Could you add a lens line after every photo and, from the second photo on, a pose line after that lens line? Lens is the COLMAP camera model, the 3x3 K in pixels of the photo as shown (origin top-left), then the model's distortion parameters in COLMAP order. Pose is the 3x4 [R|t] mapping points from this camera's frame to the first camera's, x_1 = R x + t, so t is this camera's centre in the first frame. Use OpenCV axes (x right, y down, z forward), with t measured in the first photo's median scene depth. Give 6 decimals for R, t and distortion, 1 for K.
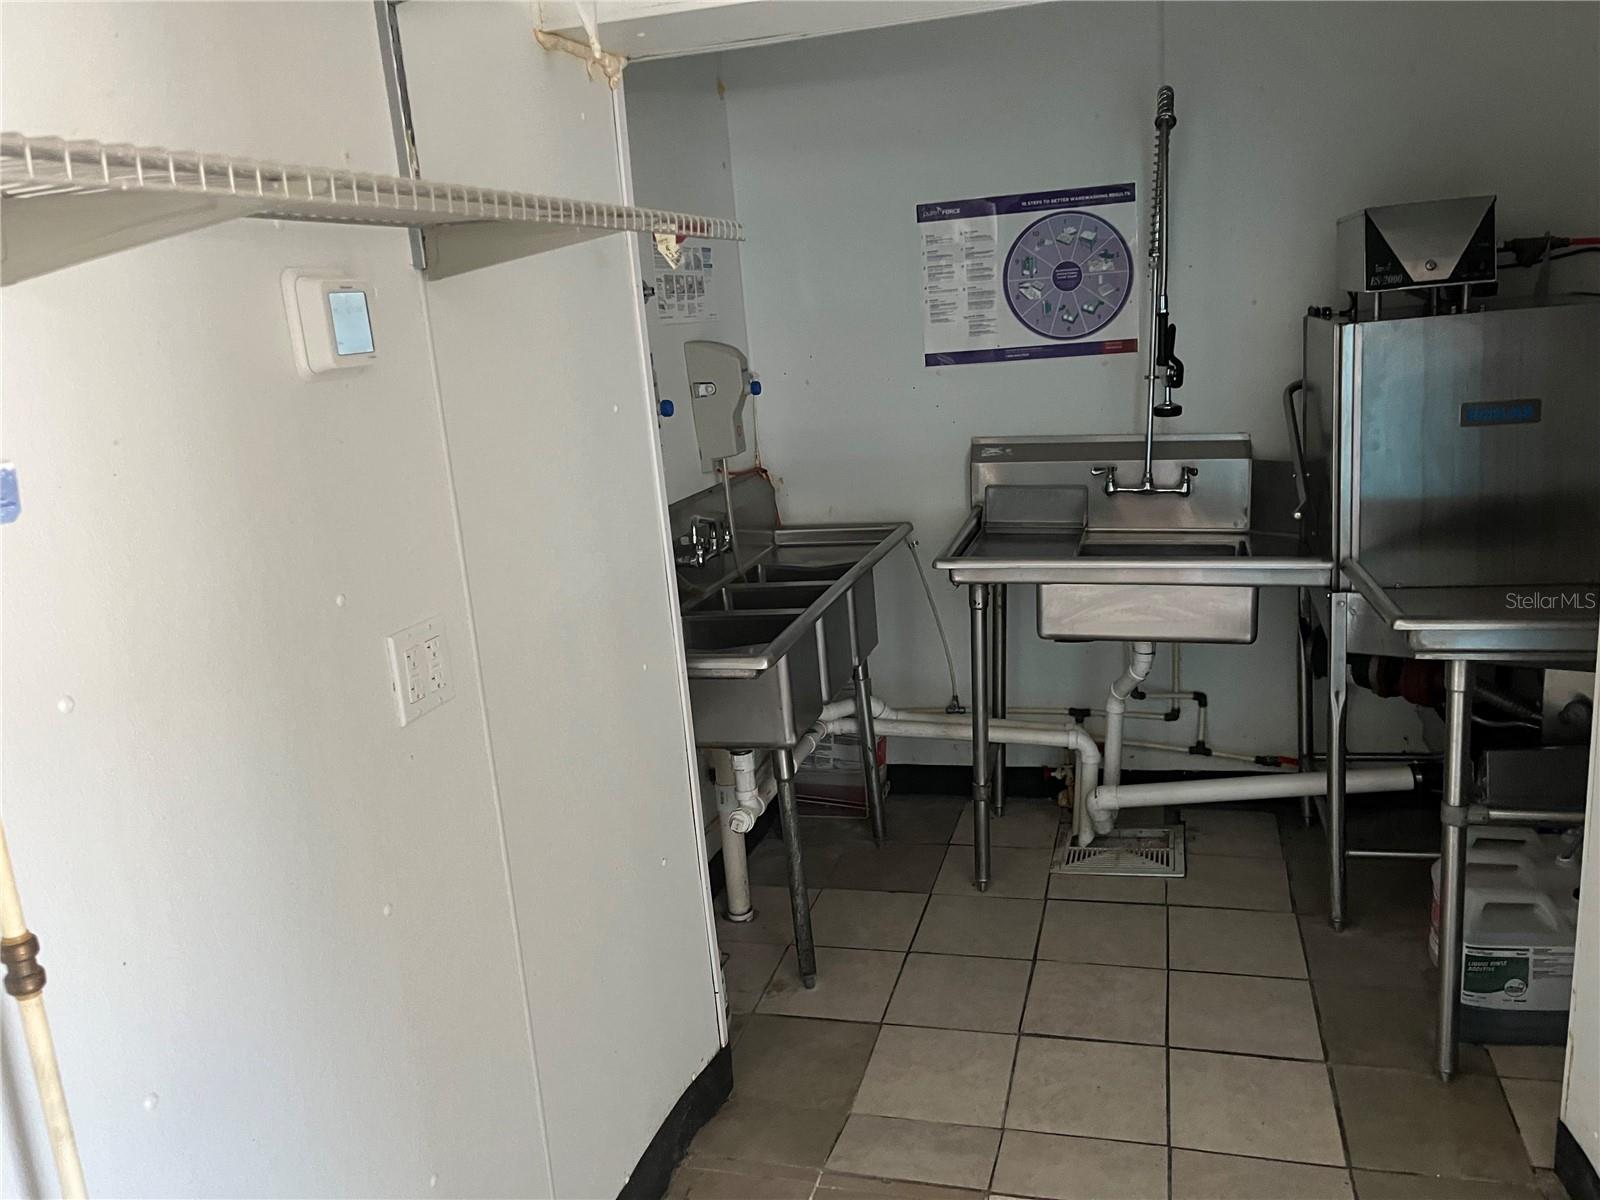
lens RADIAL K [[1194.1, 0, 830.8], [0, 1194.1, 595.6], [0, 0, 1]] dist [0.067049, -0.087432]
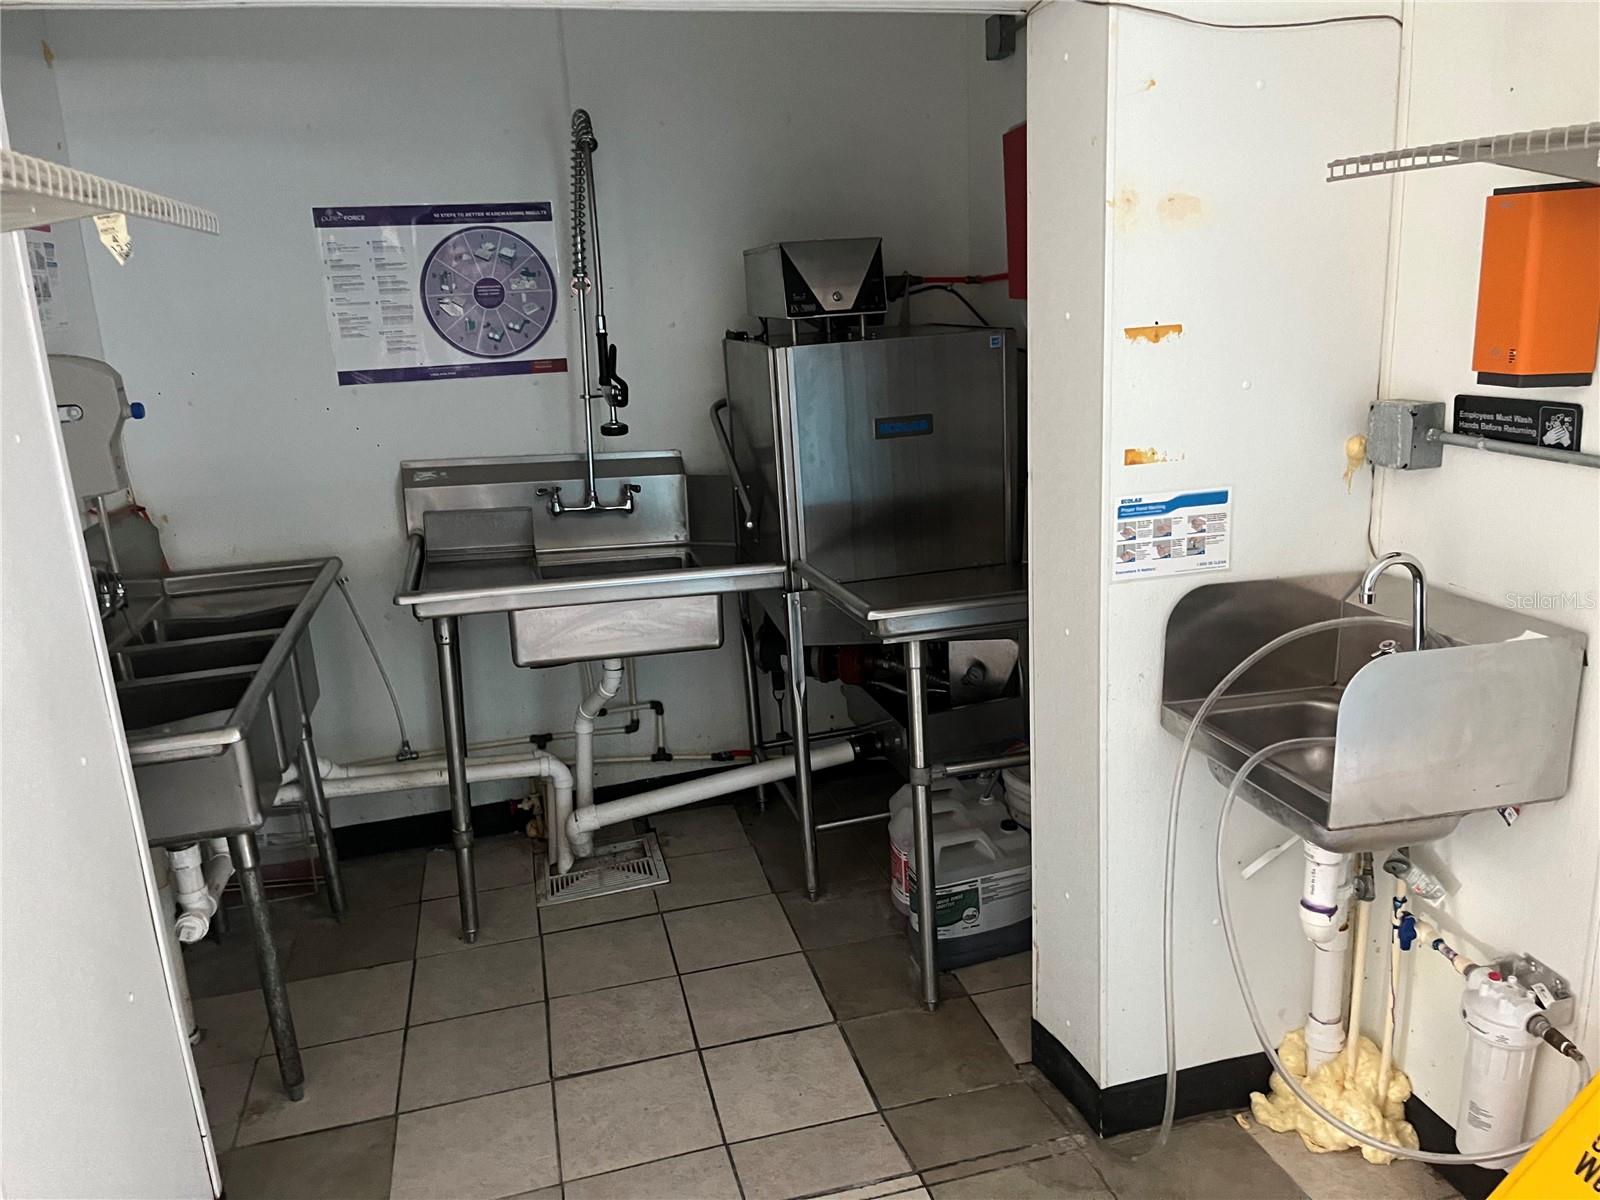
lens RADIAL K [[1194.1, 0, 812.5], [0, 1194.1, 598.6], [0, 0, 1]] dist [0.067049, -0.087432]
pose [[0.867637, -0.091170, 0.488768, -0.081692], [0.098189, 0.995103, 0.011317, -0.006503], [-0.487406, 0.038173, 0.872340, 0.039381]]
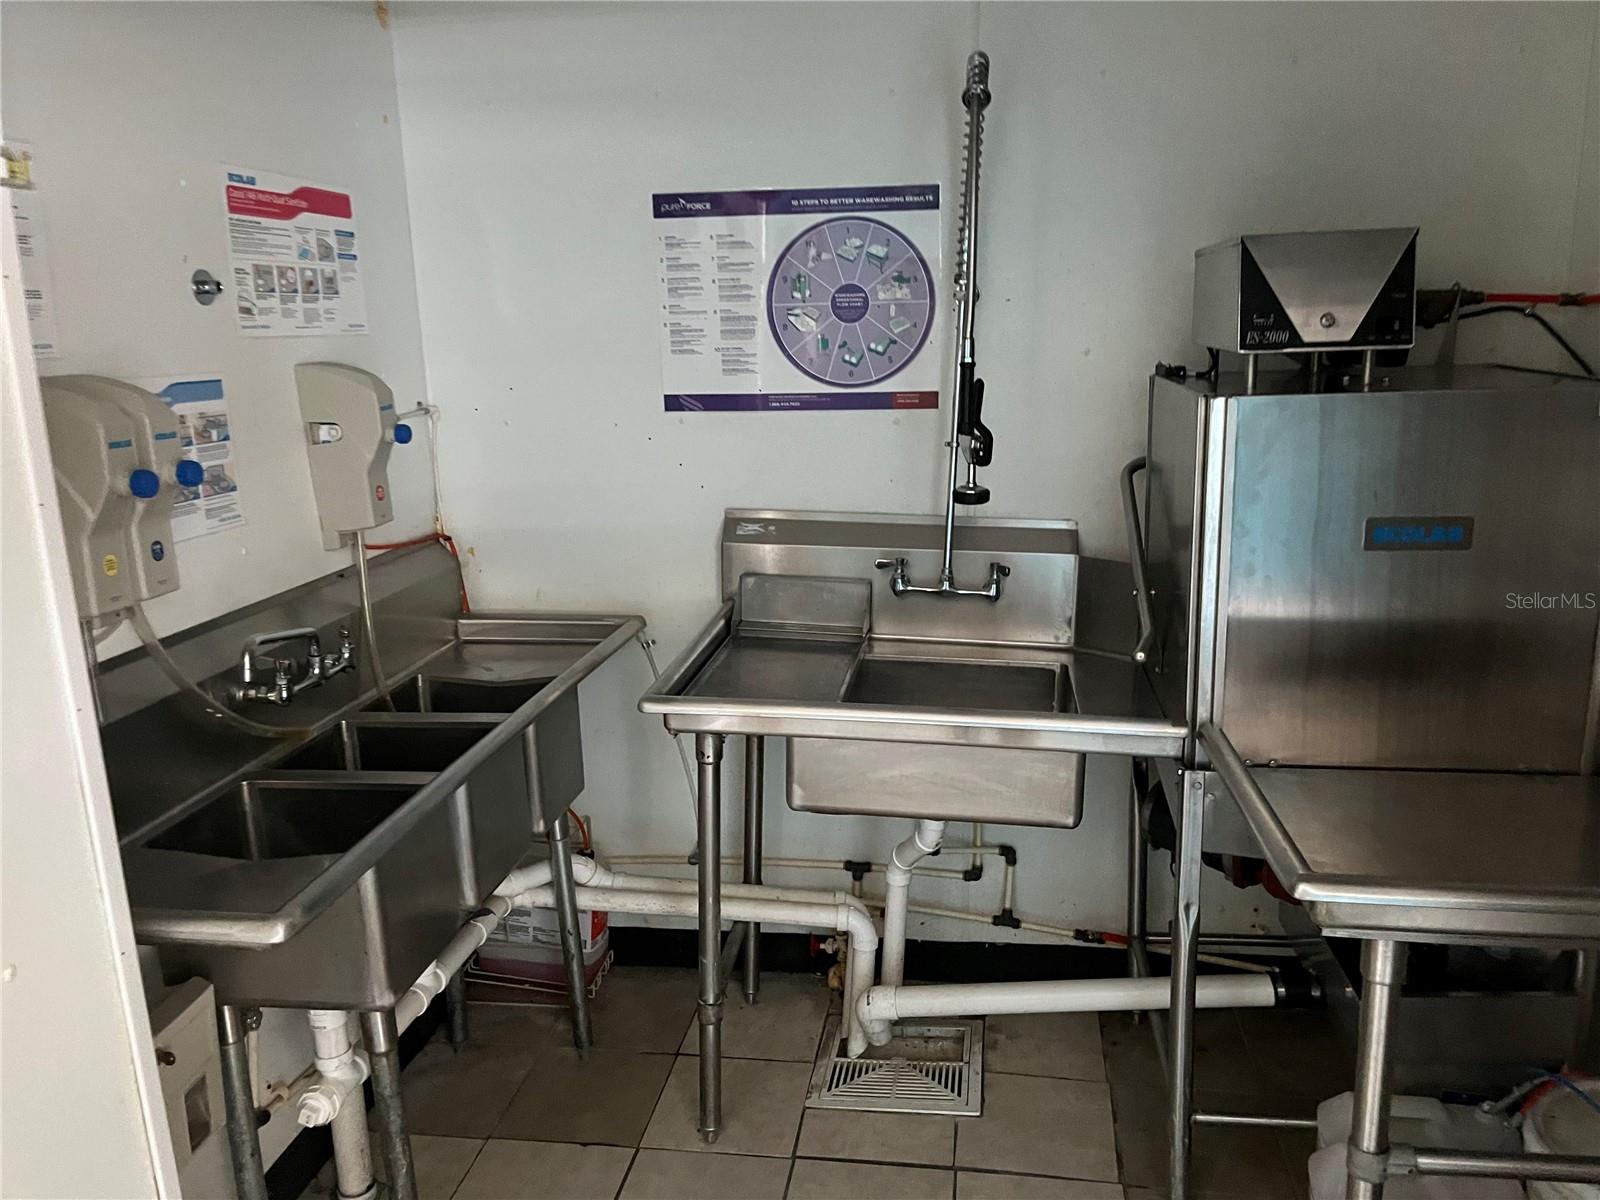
lens RADIAL K [[1194.1, 0, 821.6], [0, 1194.1, 608.0], [0, 0, 1]] dist [0.067049, -0.087432]
pose [[0.990958, 0.025671, 0.131696, 0.093451], [-0.025624, 0.999670, -0.002053, -0.080124], [-0.131705, -0.001340, 0.991288, 0.282496]]
